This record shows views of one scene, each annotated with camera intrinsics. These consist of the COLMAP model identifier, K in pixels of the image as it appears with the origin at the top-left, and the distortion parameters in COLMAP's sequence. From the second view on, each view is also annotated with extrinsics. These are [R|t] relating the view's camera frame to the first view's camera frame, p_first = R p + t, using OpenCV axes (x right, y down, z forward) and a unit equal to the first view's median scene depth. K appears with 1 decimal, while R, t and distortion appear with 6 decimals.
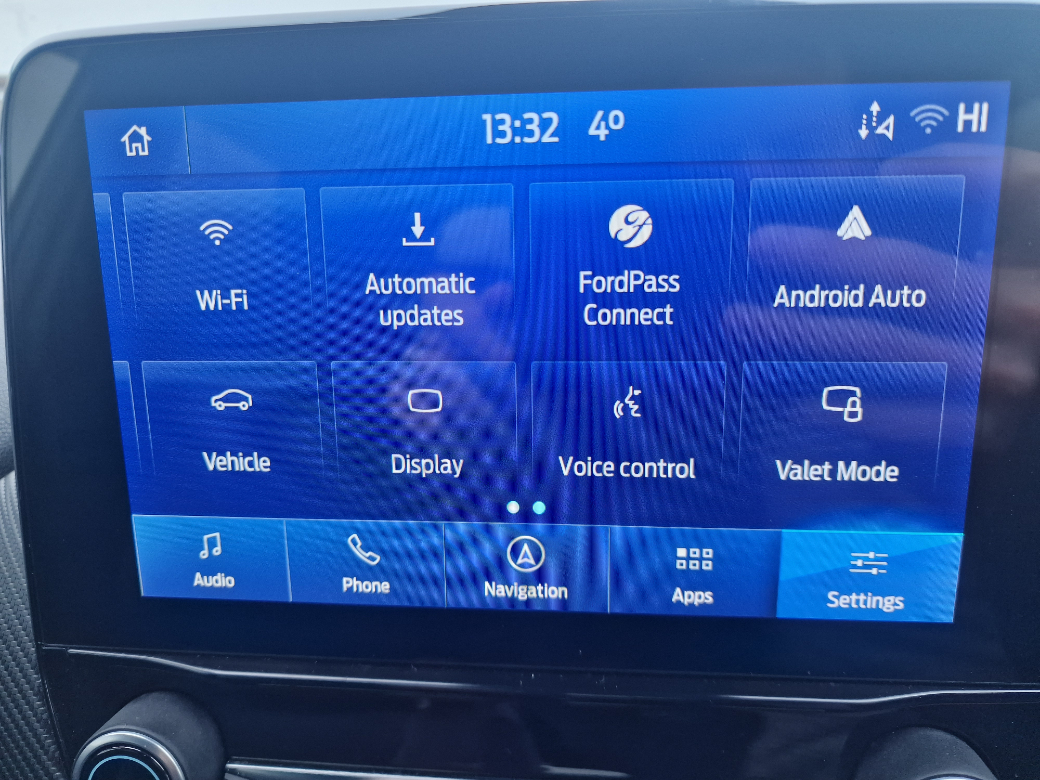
lens RADIAL K [[697.0, 0, 519.3], [0, 697.0, 391.2], [0, 0, 1]] dist [-0.002516, -0.026814]
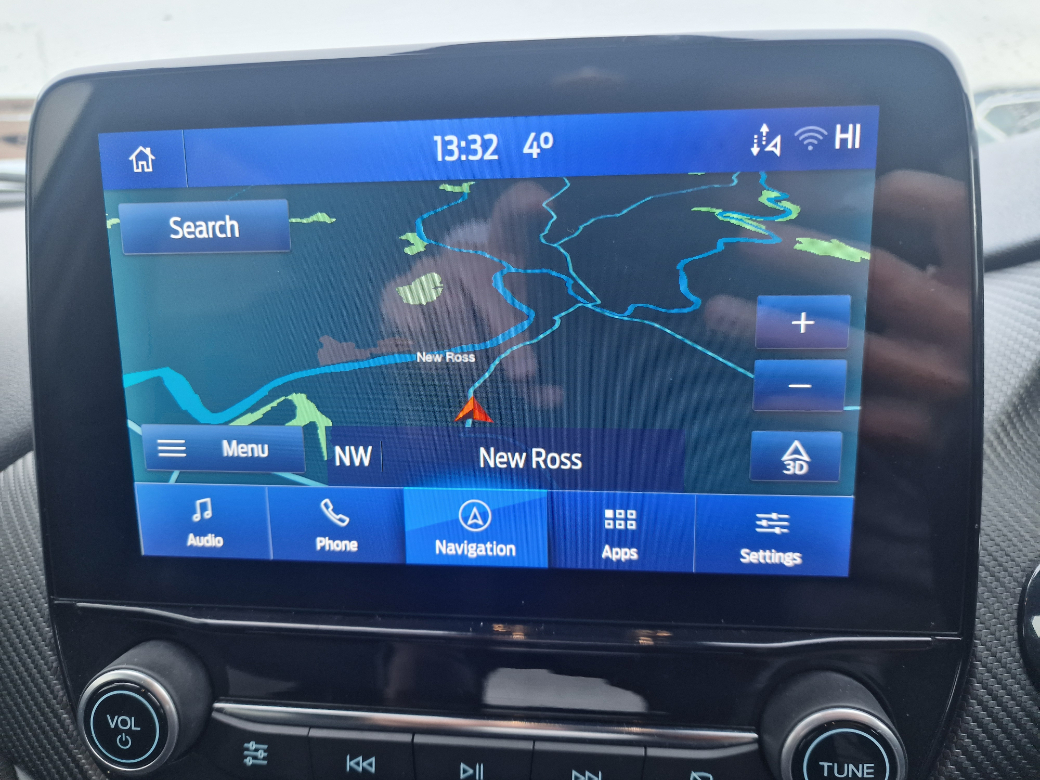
lens RADIAL K [[697.0, 0, 522.4], [0, 697.0, 392.3], [0, 0, 1]] dist [-0.002516, -0.026814]
pose [[0.999945, 0.001035, -0.010470, 0.100595], [-0.001267, 0.999754, -0.022133, 0.056513], [0.010445, 0.022145, 0.999700, -0.152687]]
